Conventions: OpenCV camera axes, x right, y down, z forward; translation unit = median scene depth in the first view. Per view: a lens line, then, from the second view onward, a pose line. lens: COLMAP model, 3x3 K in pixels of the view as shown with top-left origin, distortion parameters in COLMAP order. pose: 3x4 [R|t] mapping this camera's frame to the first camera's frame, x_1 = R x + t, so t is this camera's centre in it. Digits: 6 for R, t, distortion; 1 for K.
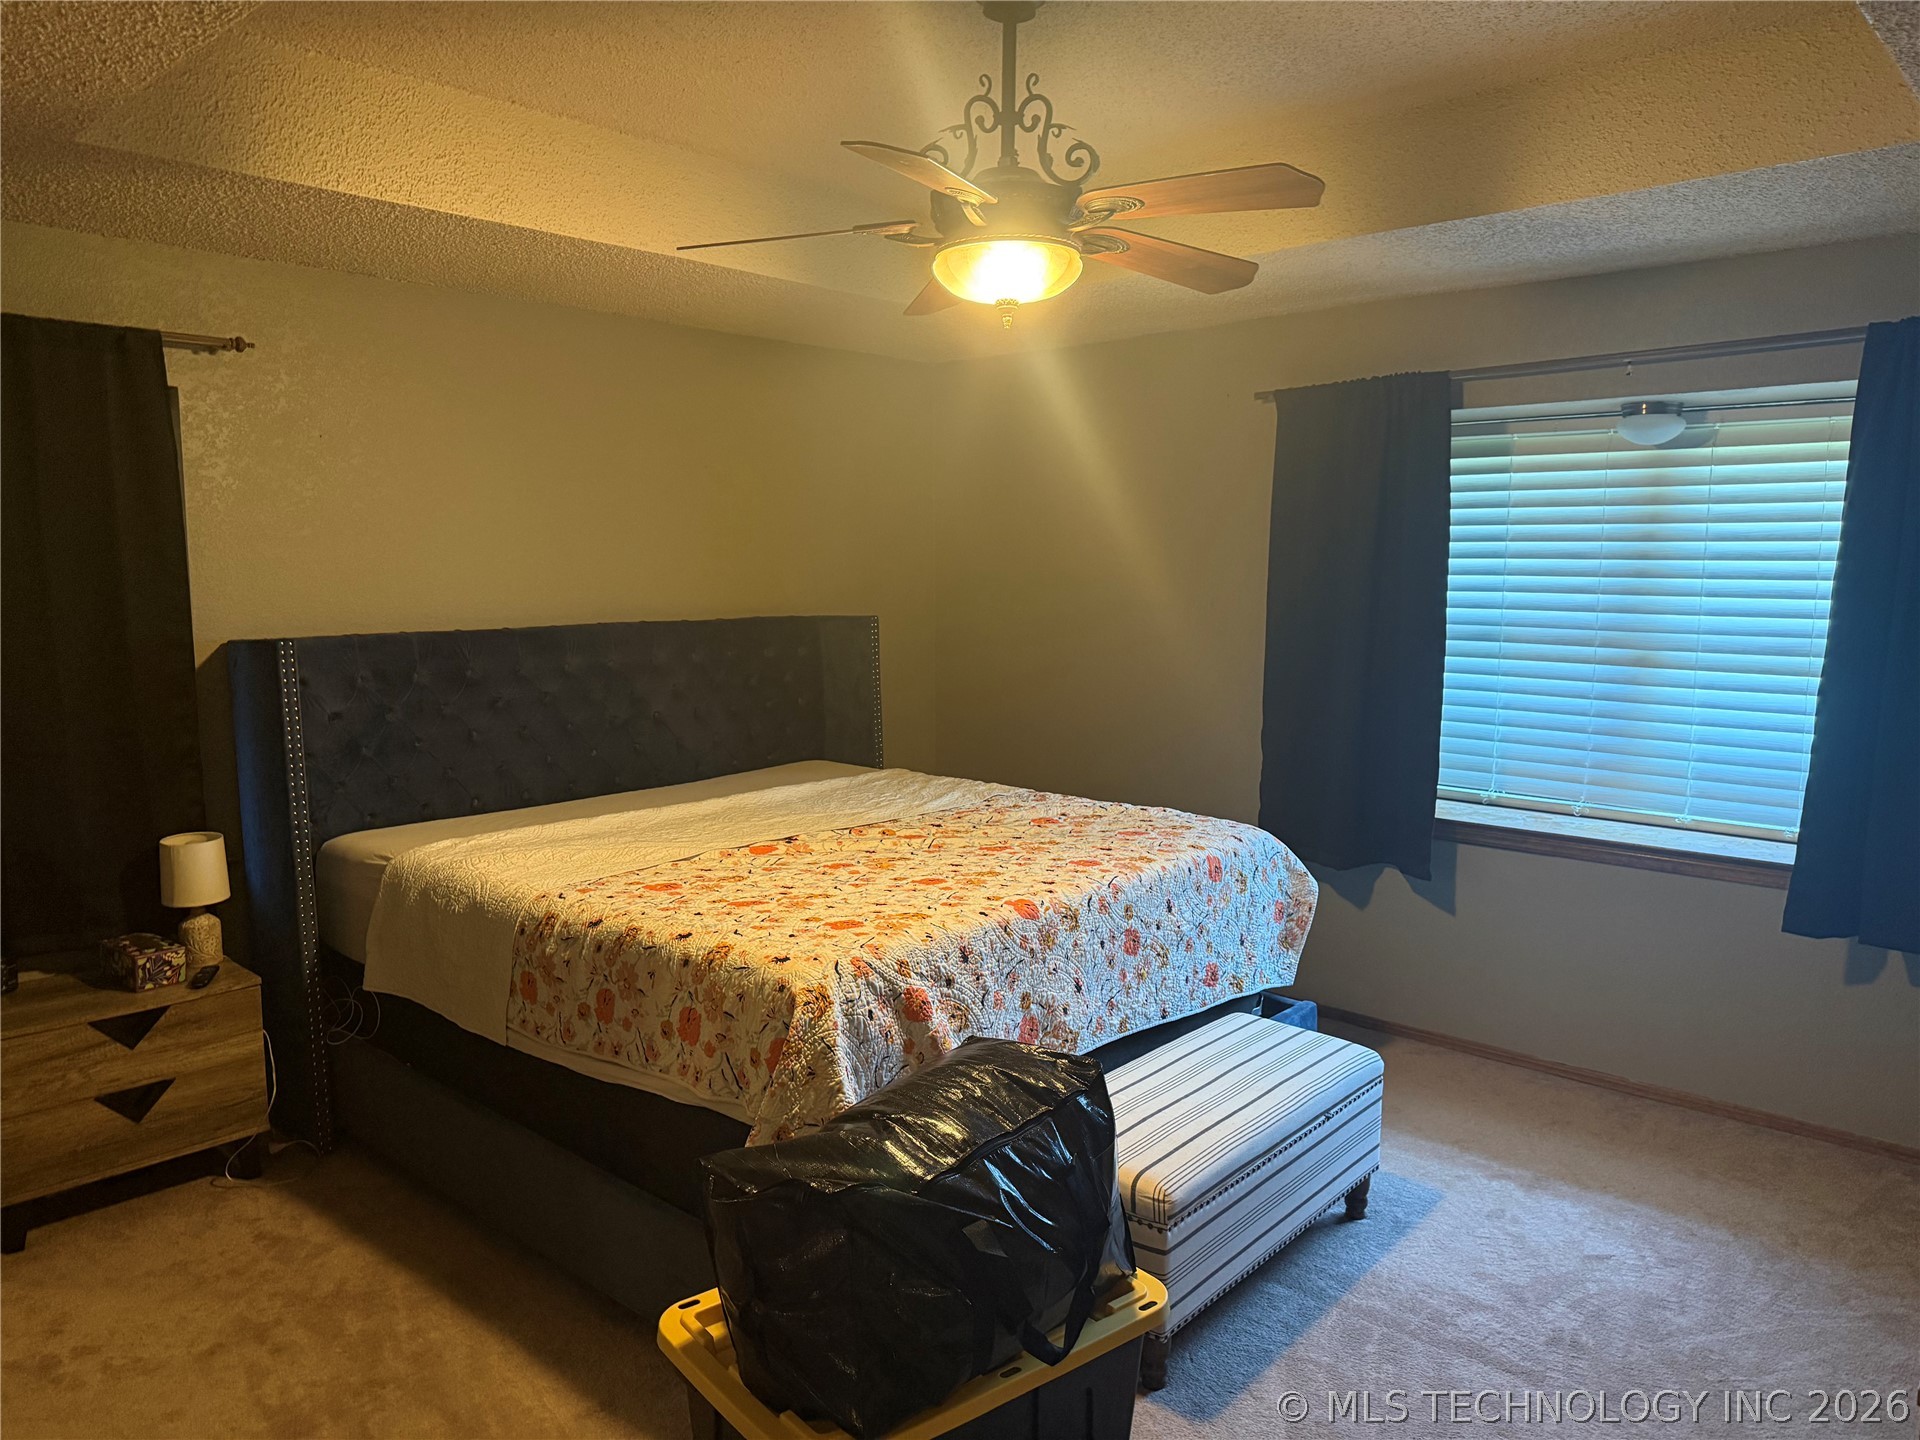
lens RADIAL K [[1343.2, 0, 950.0], [0, 1343.2, 725.6], [0, 0, 1]] dist [0.009425, -0.003530]
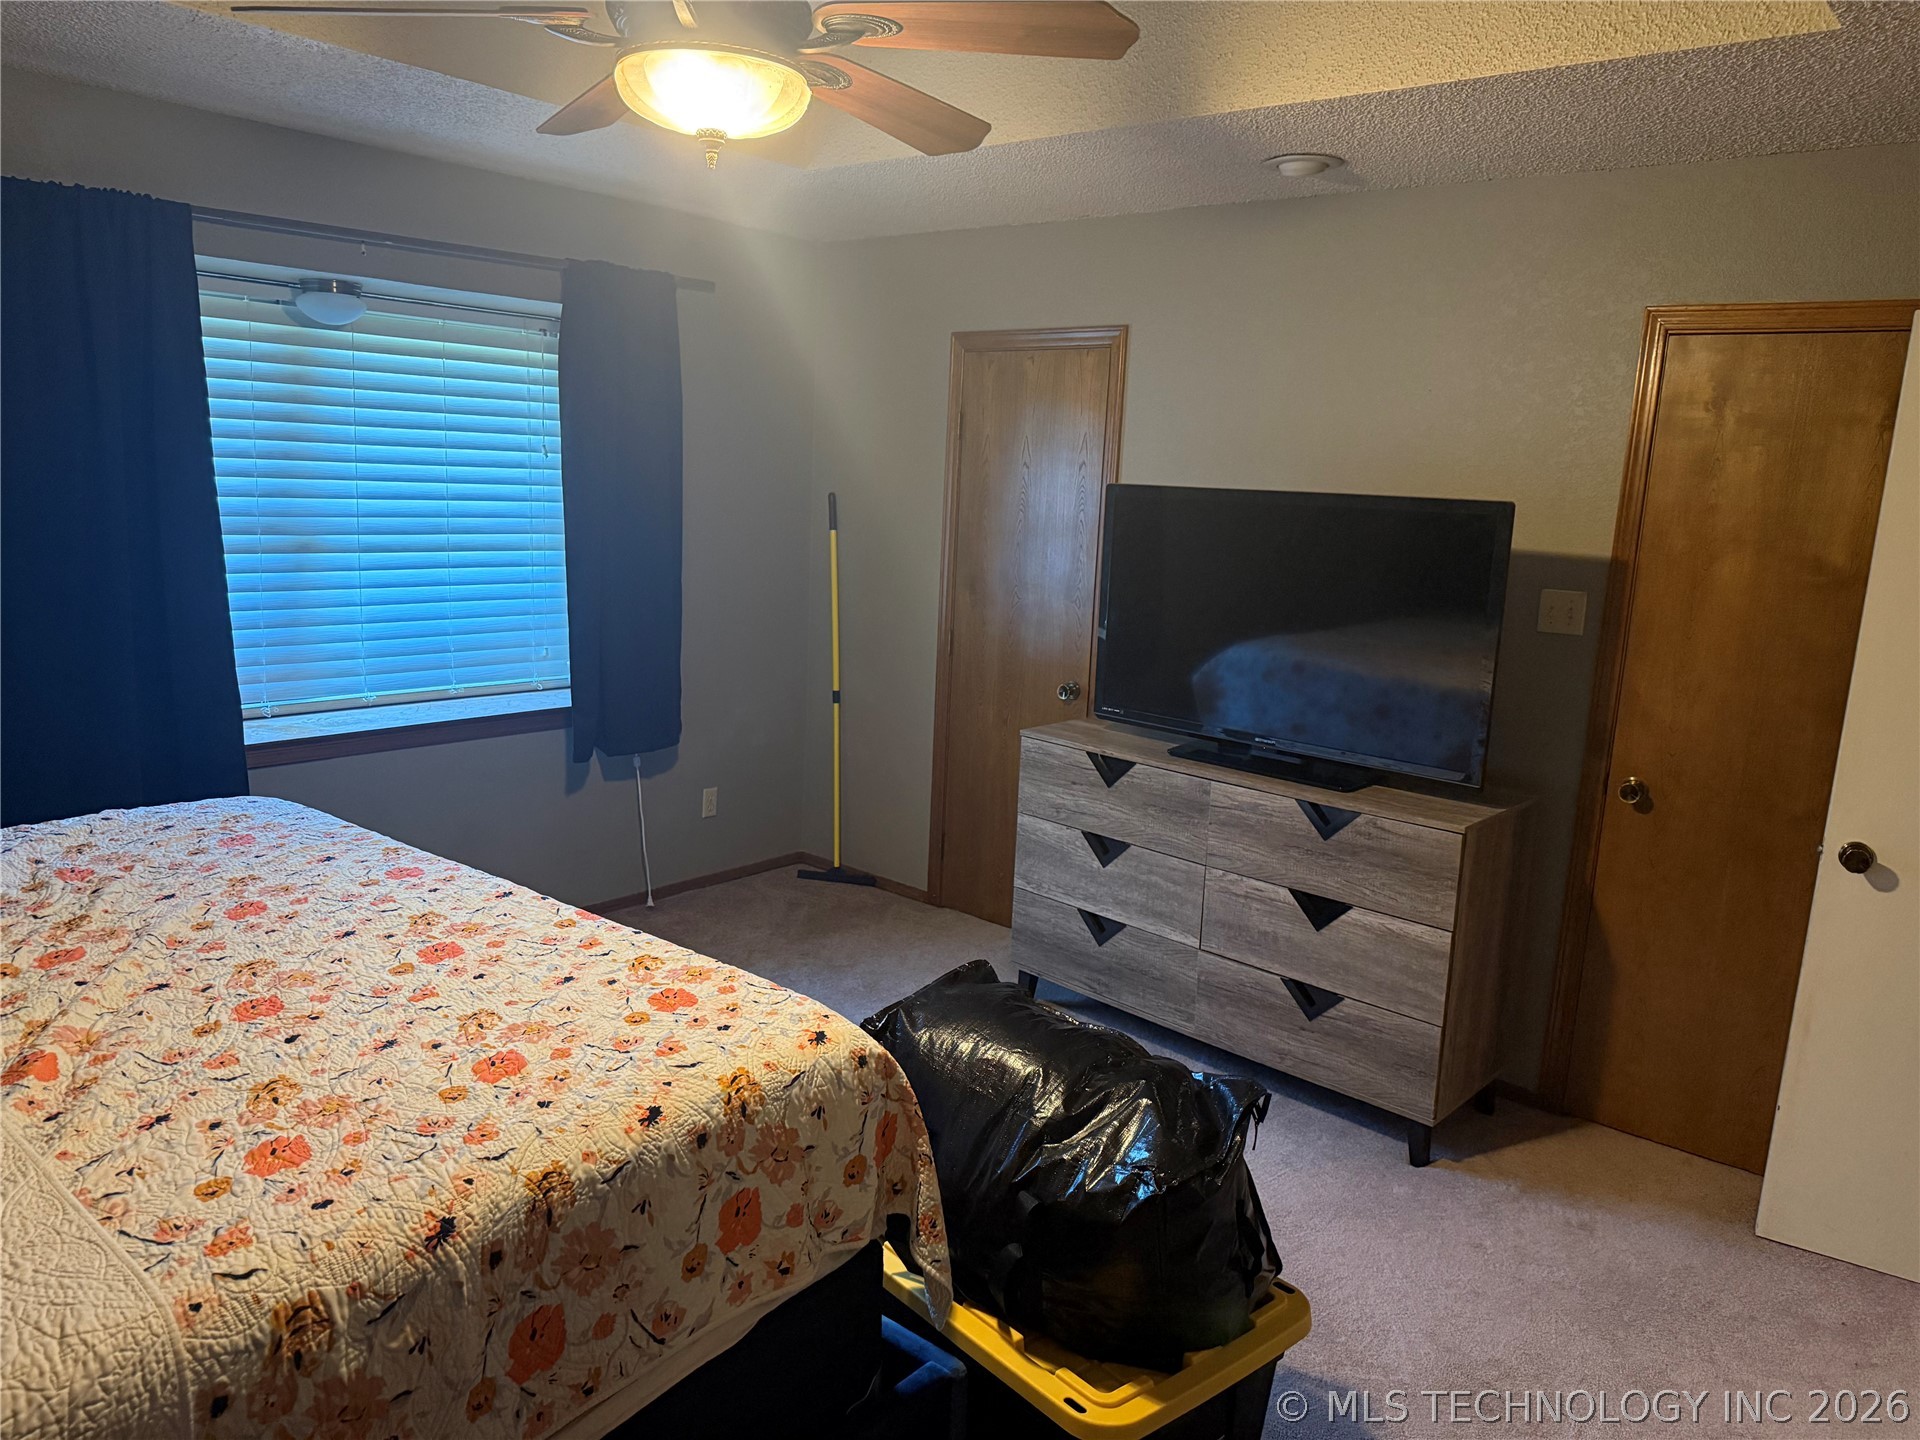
lens RADIAL K [[1343.2, 0, 951.6], [0, 1343.2, 716.6], [0, 0, 1]] dist [0.009425, -0.003530]
pose [[-0.007780, -0.190696, 0.981618, -0.707033], [0.077614, 0.978572, 0.190719, -0.114003], [-0.996953, 0.077671, 0.007187, 0.796755]]
